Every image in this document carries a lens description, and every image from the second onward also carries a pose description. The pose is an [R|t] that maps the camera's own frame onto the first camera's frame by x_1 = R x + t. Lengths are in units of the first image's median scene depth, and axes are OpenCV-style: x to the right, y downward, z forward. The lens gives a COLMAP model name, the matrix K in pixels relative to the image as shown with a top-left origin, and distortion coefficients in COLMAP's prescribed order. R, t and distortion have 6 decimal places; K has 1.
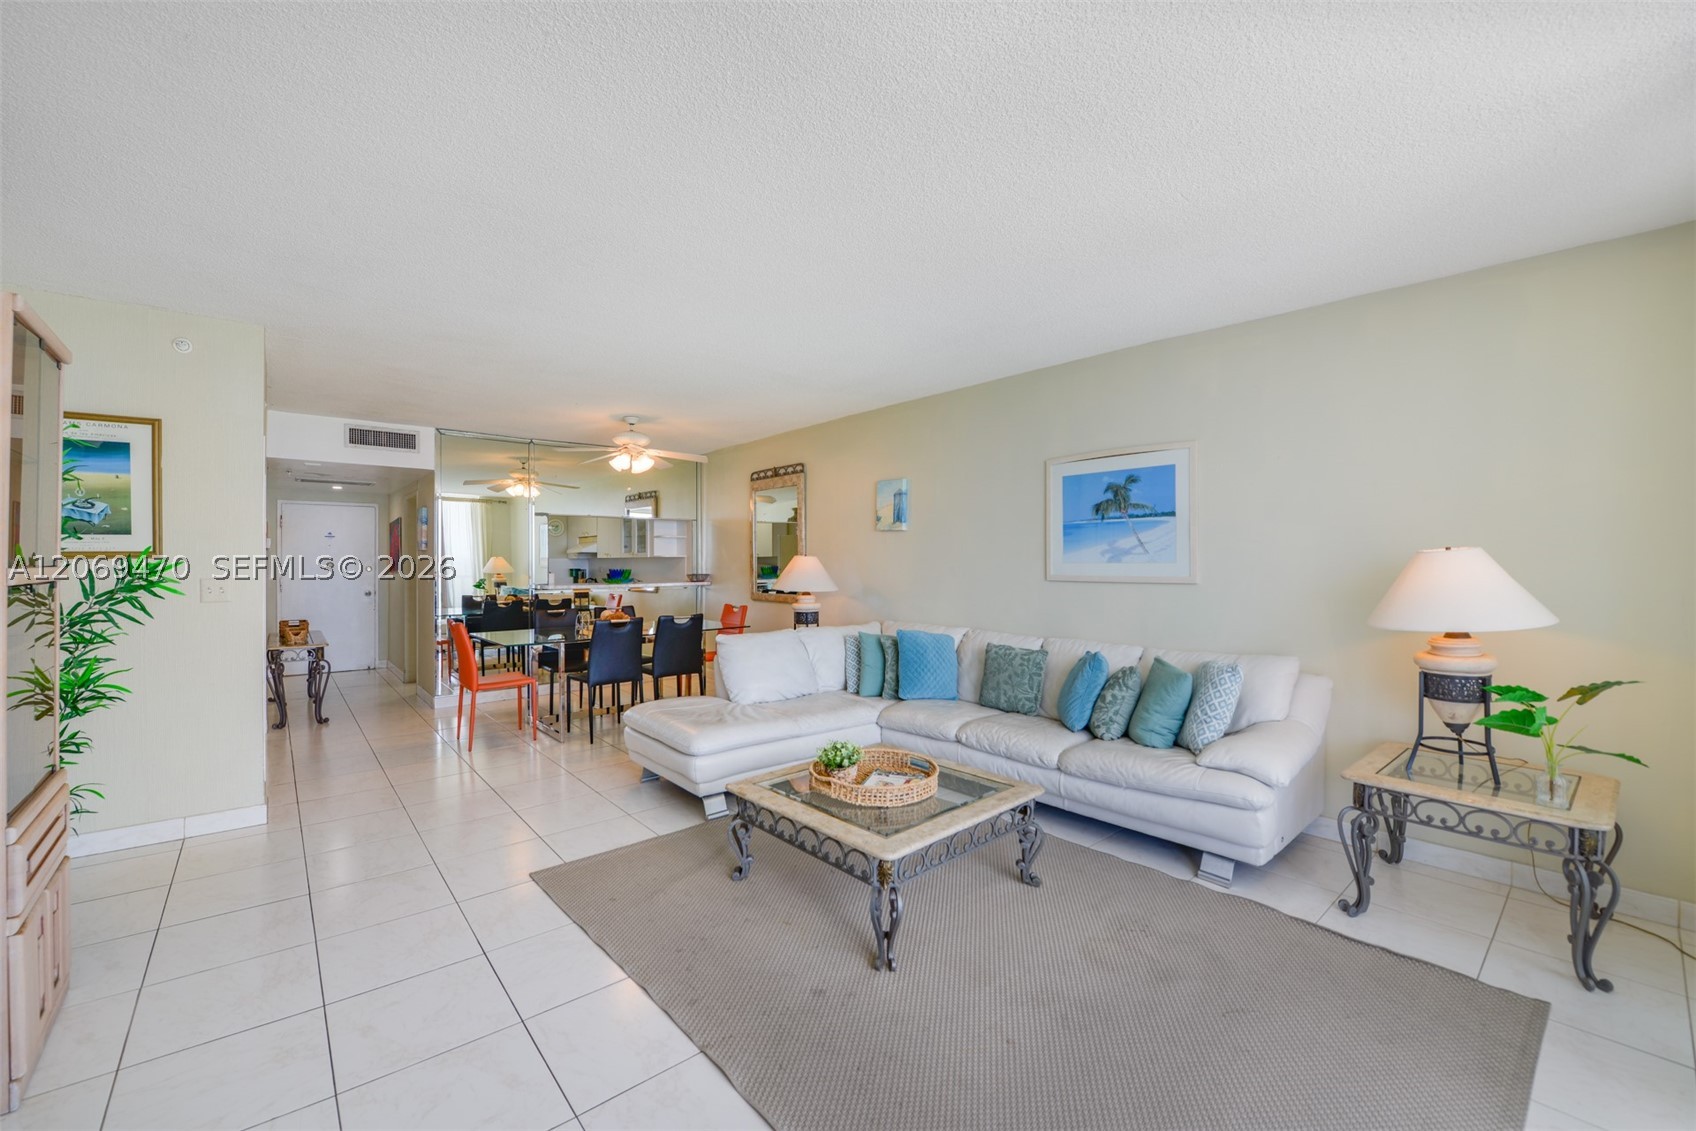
lens RADIAL K [[669.2, 0, 871.3], [0, 669.2, 561.8], [0, 0, 1]] dist [-0.038966, 0.000075]
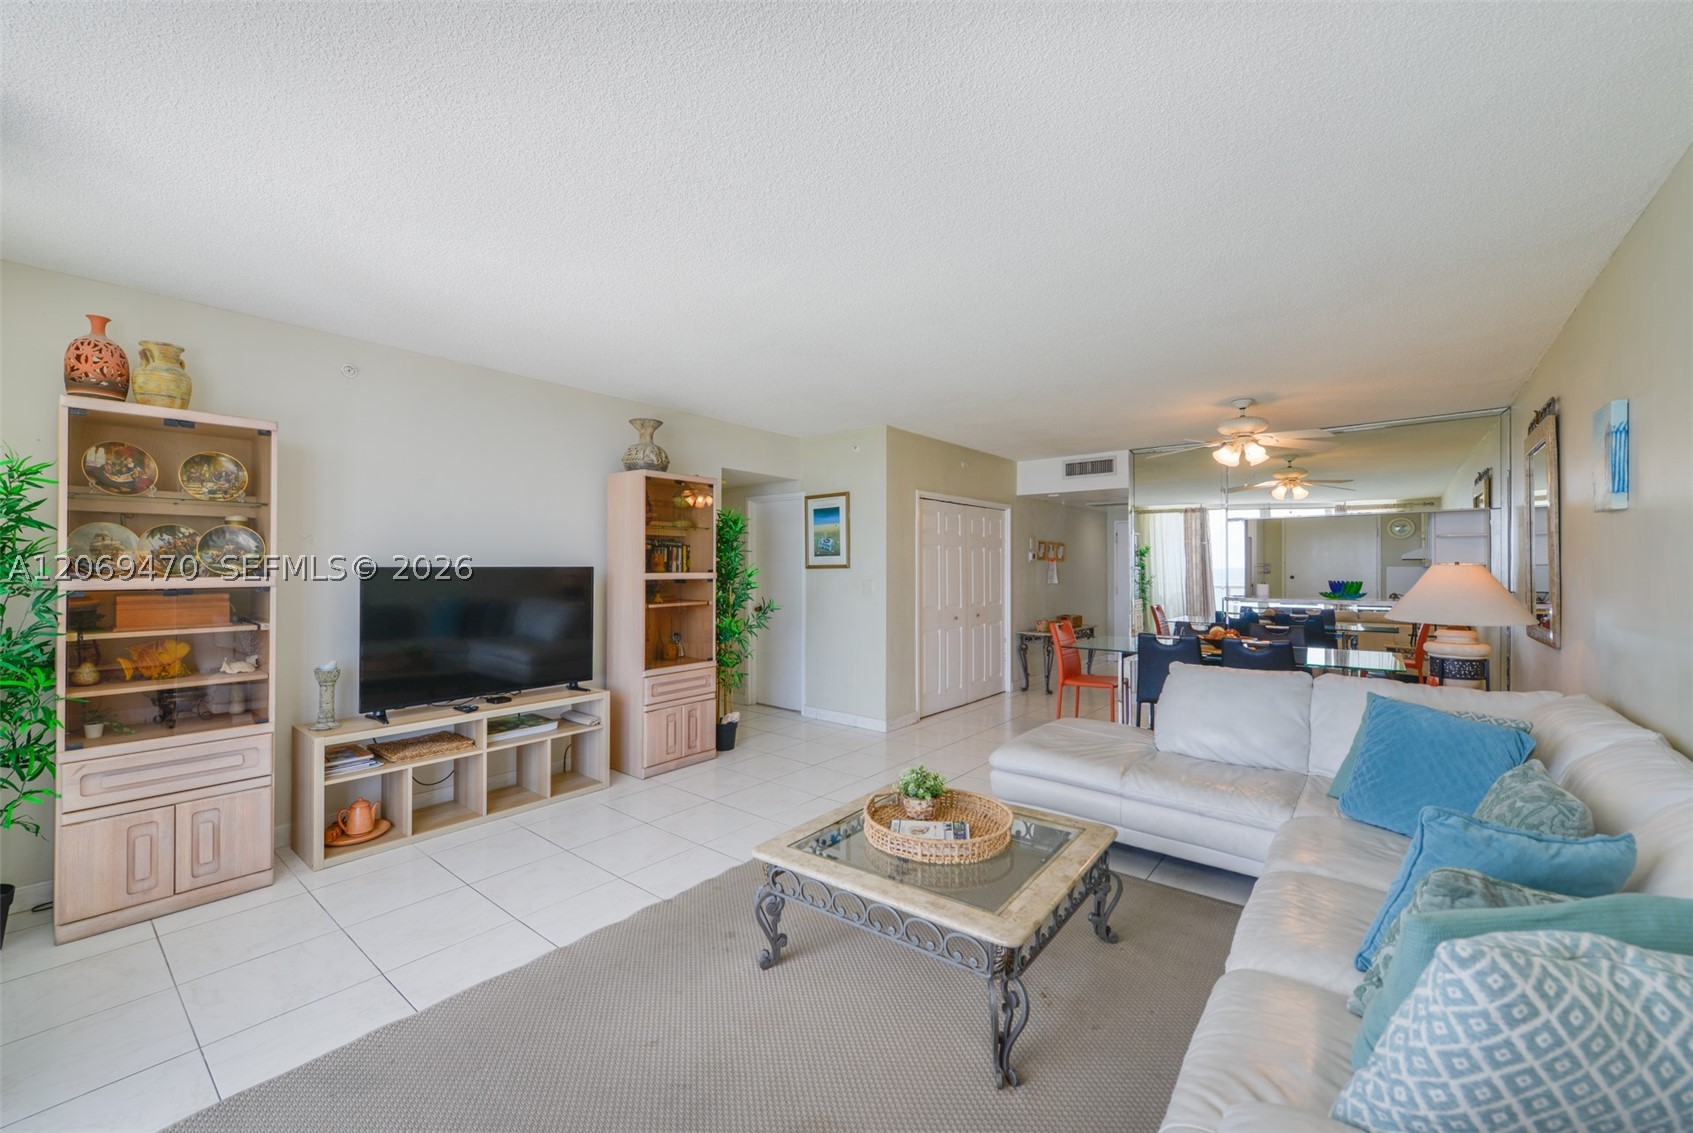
lens RADIAL K [[678.1, 0, 831.5], [0, 678.1, 560.3], [0, 0, 1]] dist [0.000326, -0.000010]
pose [[0.153378, -0.007277, -0.988141, 0.371110], [-0.003094, 0.999964, -0.007844, -0.006571], [0.988163, 0.004260, 0.153350, 0.311909]]
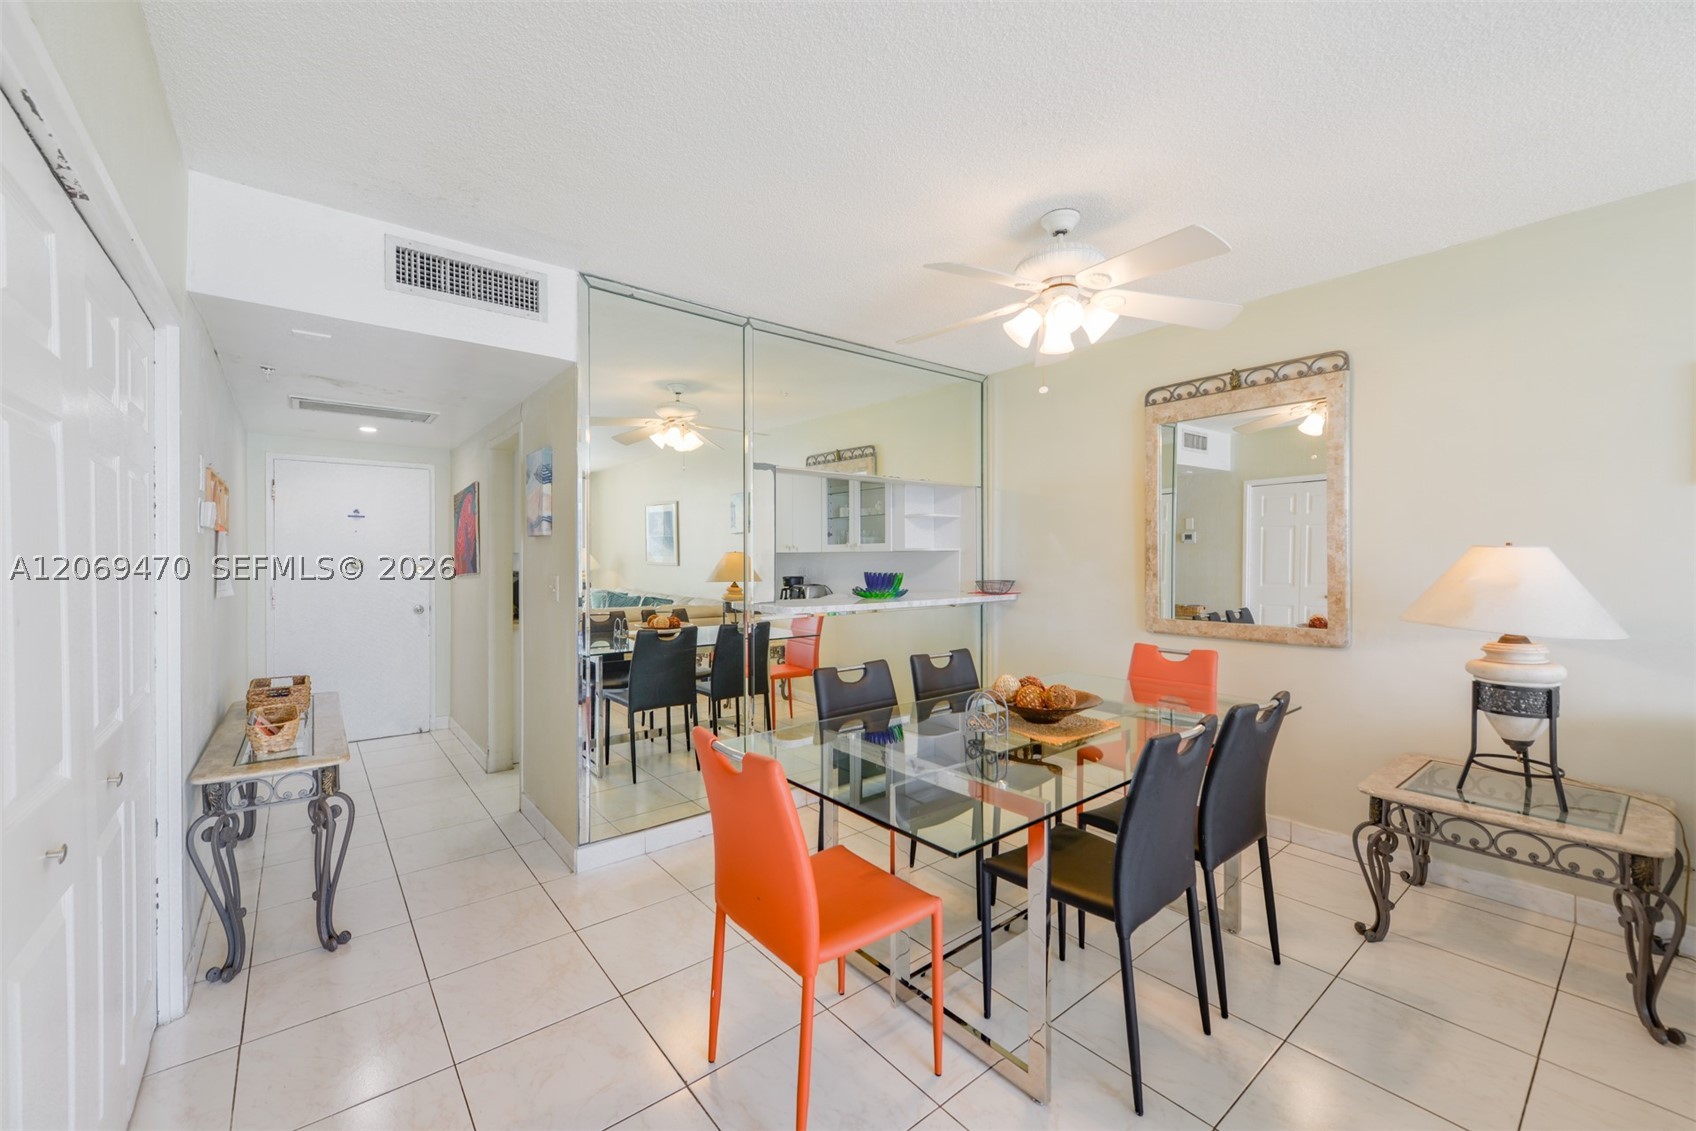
lens RADIAL K [[679.3, 0, 833.0], [0, 679.3, 559.3], [0, 0, 1]] dist [0.000326, -0.000010]
pose [[0.999133, 0.001060, -0.041621, -0.439254], [-0.001140, 0.999998, -0.001896, 0.000989], [0.041619, 0.001942, 0.999132, 0.500210]]
